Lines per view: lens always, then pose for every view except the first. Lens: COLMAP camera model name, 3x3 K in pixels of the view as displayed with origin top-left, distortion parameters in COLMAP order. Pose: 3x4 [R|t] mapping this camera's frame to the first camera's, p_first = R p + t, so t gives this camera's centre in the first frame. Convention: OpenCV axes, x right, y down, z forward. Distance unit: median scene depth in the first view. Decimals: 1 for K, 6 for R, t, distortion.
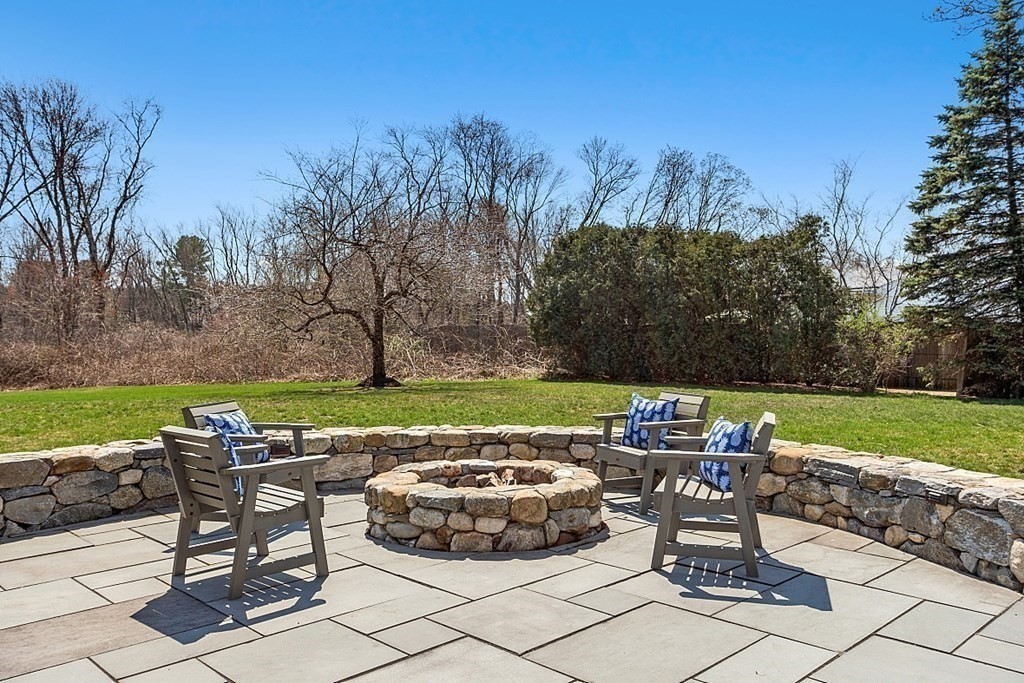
lens RADIAL K [[814.1, 0, 507.9], [0, 814.1, 339.3], [0, 0, 1]] dist [0.015728, 0.004799]
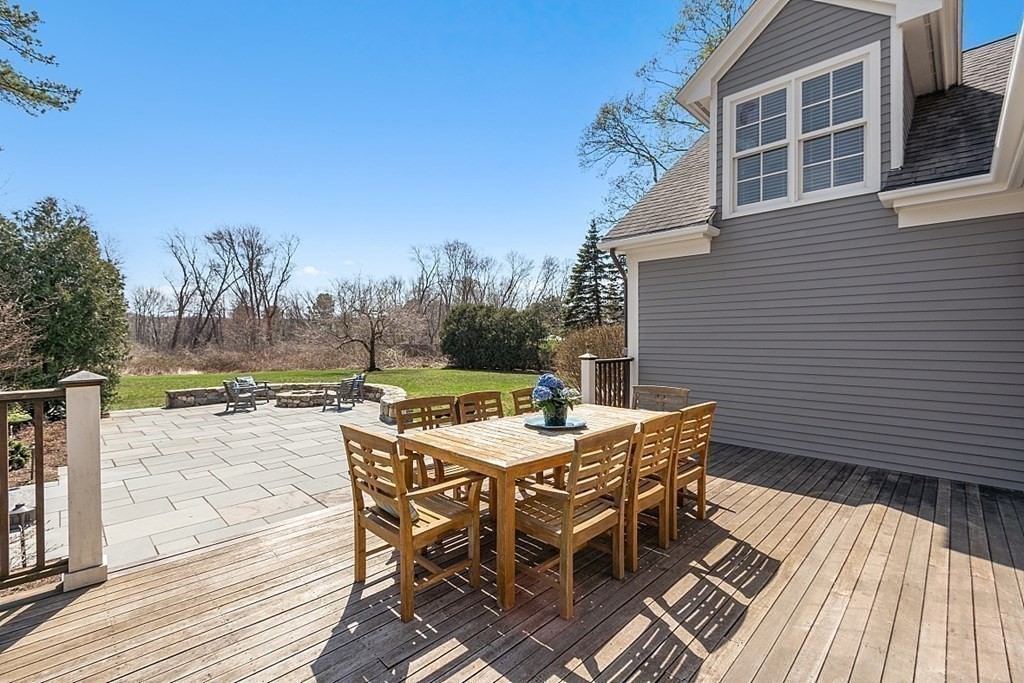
lens RADIAL K [[446.5, 0, 519.6], [0, 446.5, 342.3], [0, 0, 1]] dist [0.000223, -0.000156]
pose [[0.999791, -0.002570, 0.020266, 0.114989], [0.002650, 0.999989, -0.003954, -0.010022], [-0.020256, 0.004007, 0.999787, -0.153700]]
